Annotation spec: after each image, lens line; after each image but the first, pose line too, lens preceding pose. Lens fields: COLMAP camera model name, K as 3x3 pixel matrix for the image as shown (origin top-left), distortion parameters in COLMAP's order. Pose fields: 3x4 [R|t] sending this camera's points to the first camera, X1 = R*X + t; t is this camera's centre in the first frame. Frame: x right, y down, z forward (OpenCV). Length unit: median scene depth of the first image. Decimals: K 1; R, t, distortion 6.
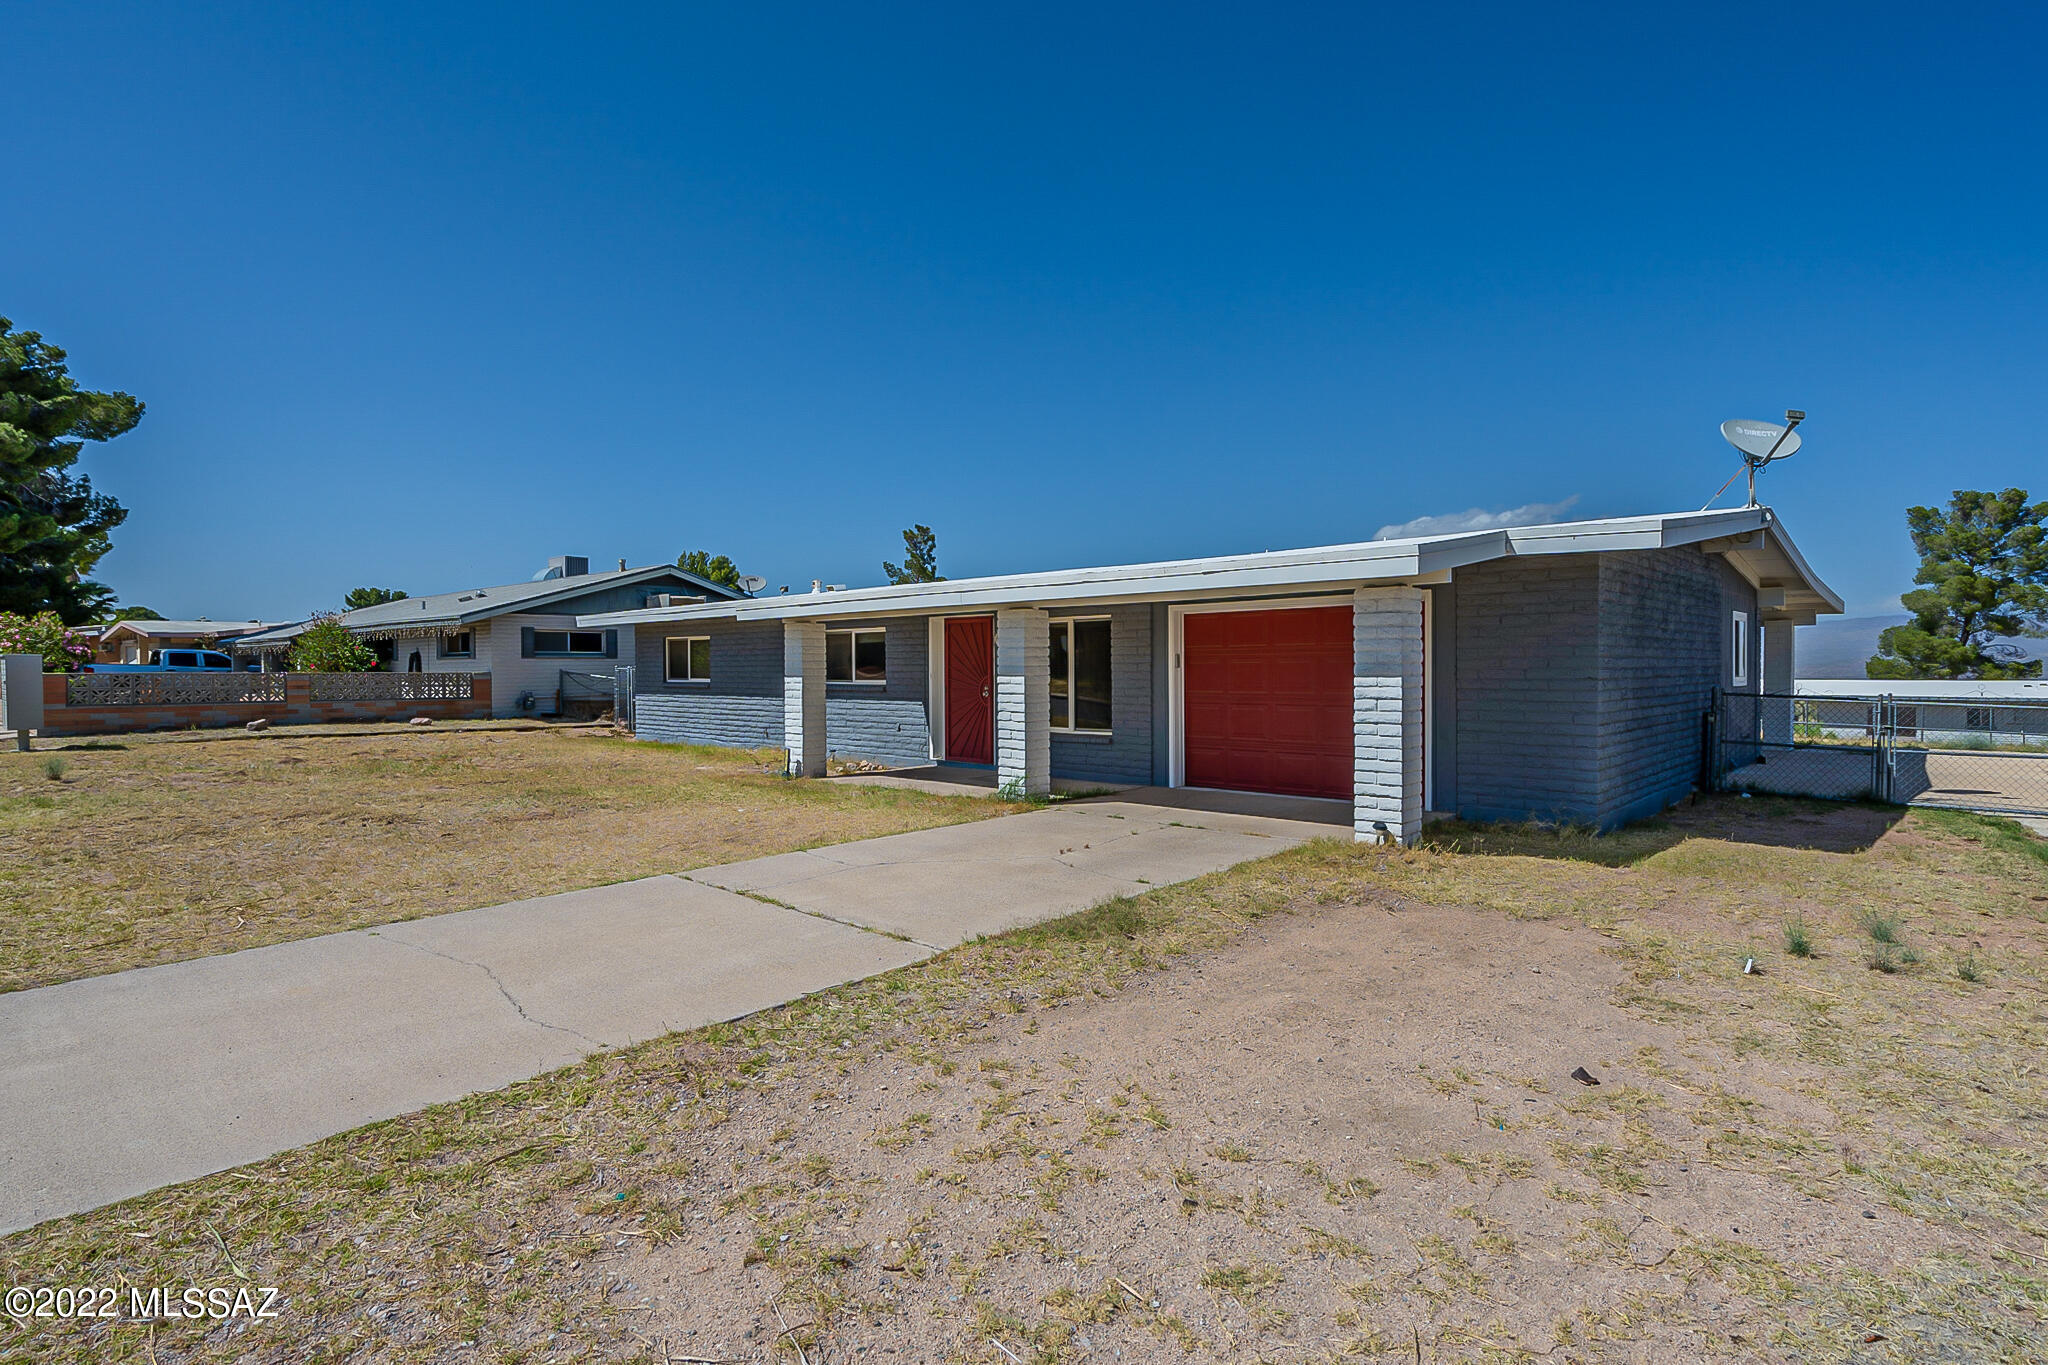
lens RADIAL K [[1007.7, 0, 1024.0], [0, 1007.7, 682.5], [0, 0, 1]] dist [-0.001103, -0.000188]
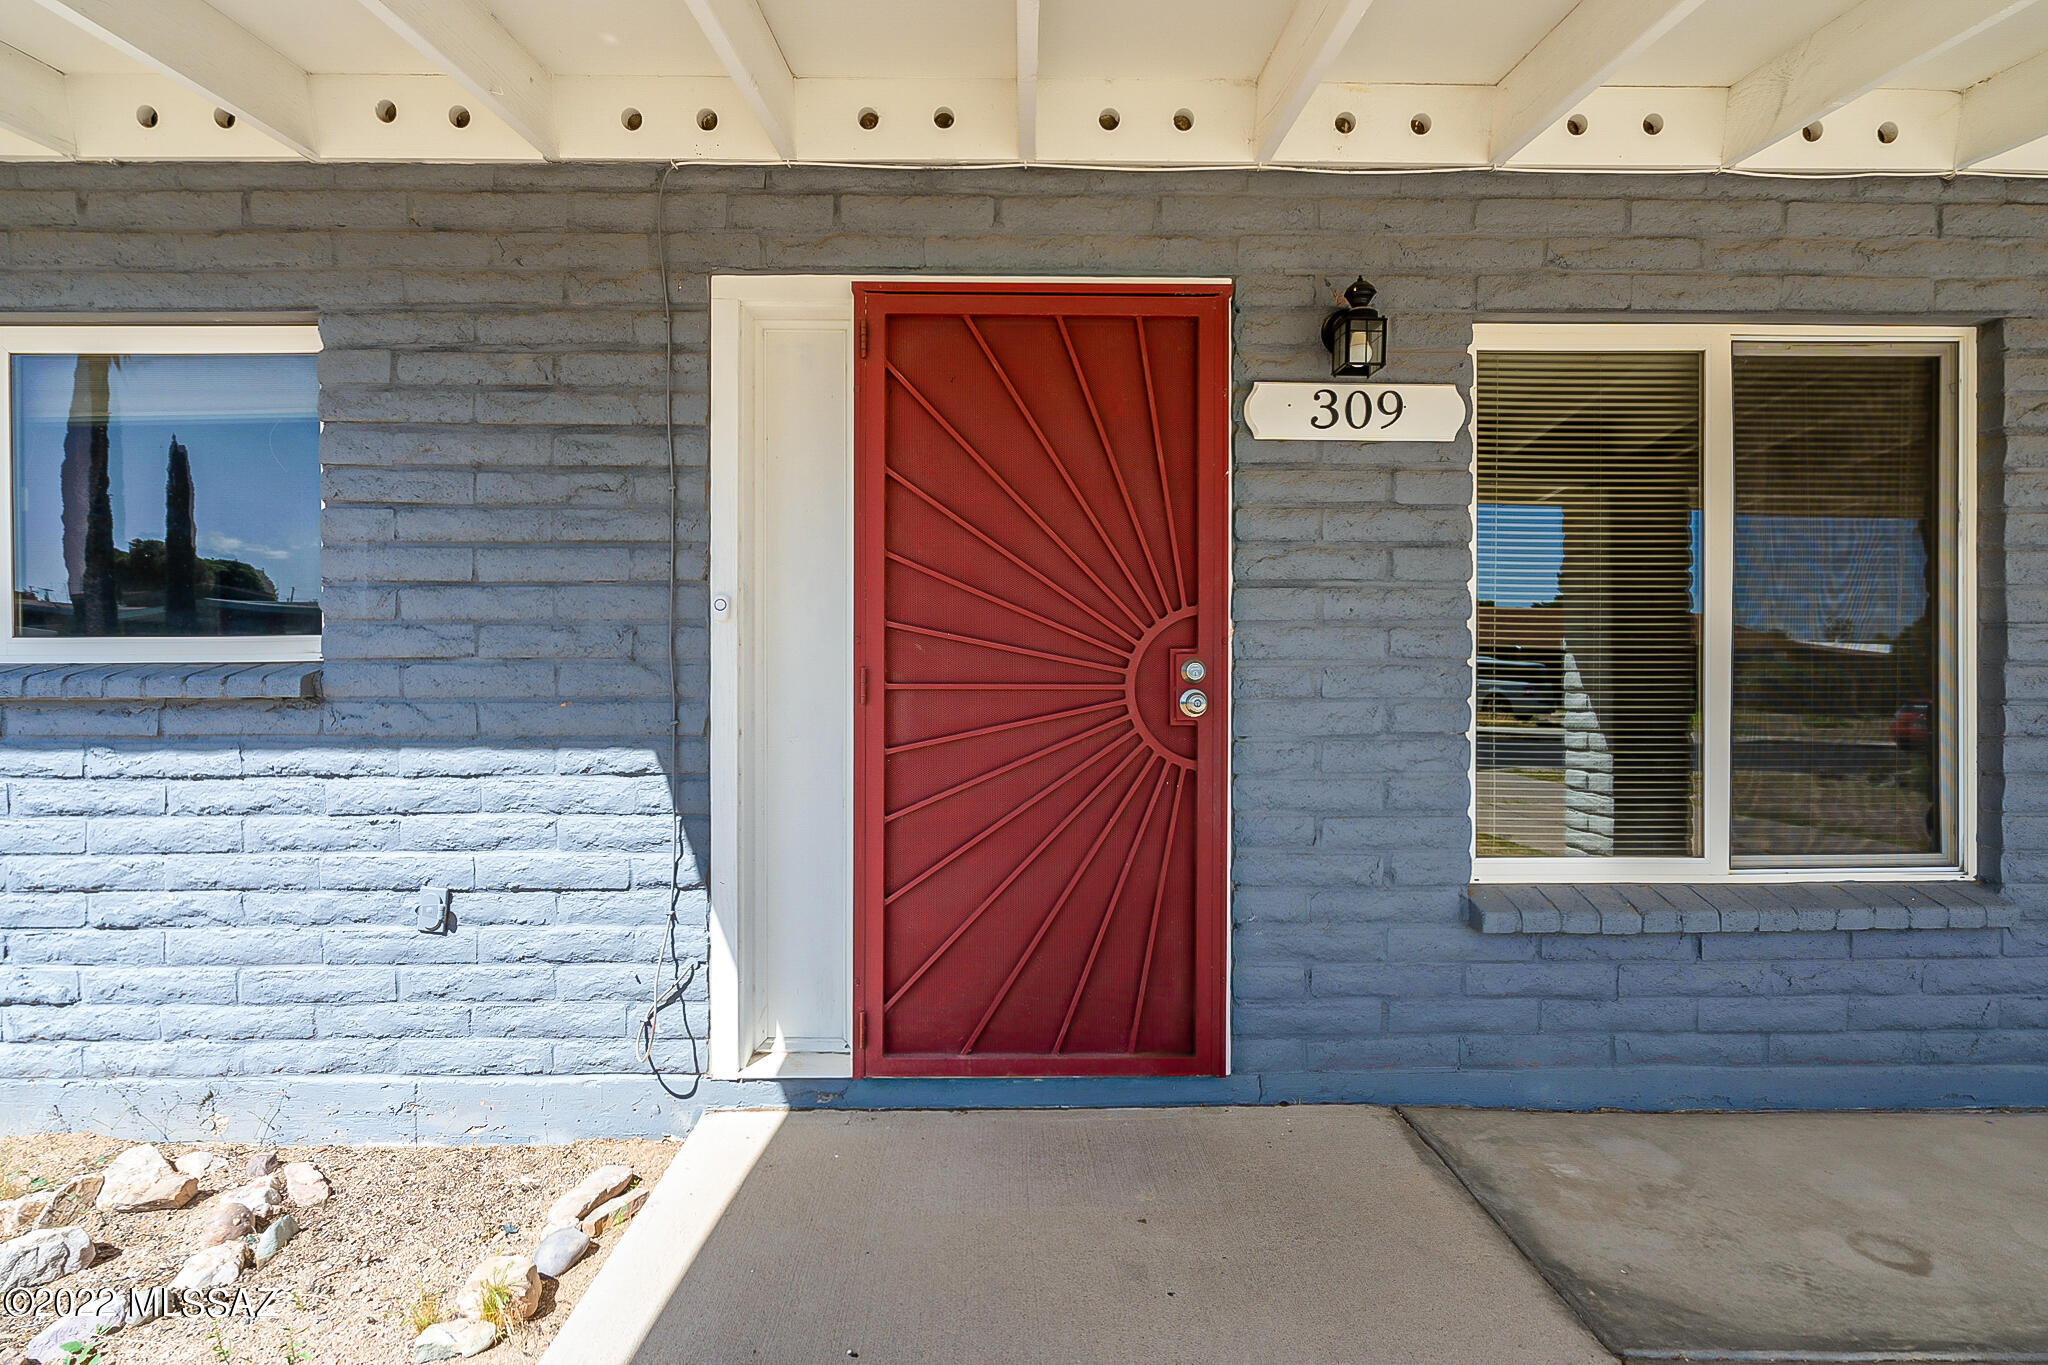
lens RADIAL K [[939.8, 0, 1024.0], [0, 939.8, 682.5], [0, 0, 1]] dist [0.000990, 0.000133]
pose [[0.703904, -0.001480, 0.710294, -0.172276], [0.003873, 0.999991, -0.001755, 0.007645], [-0.710285, 0.003987, 0.703903, 0.860081]]
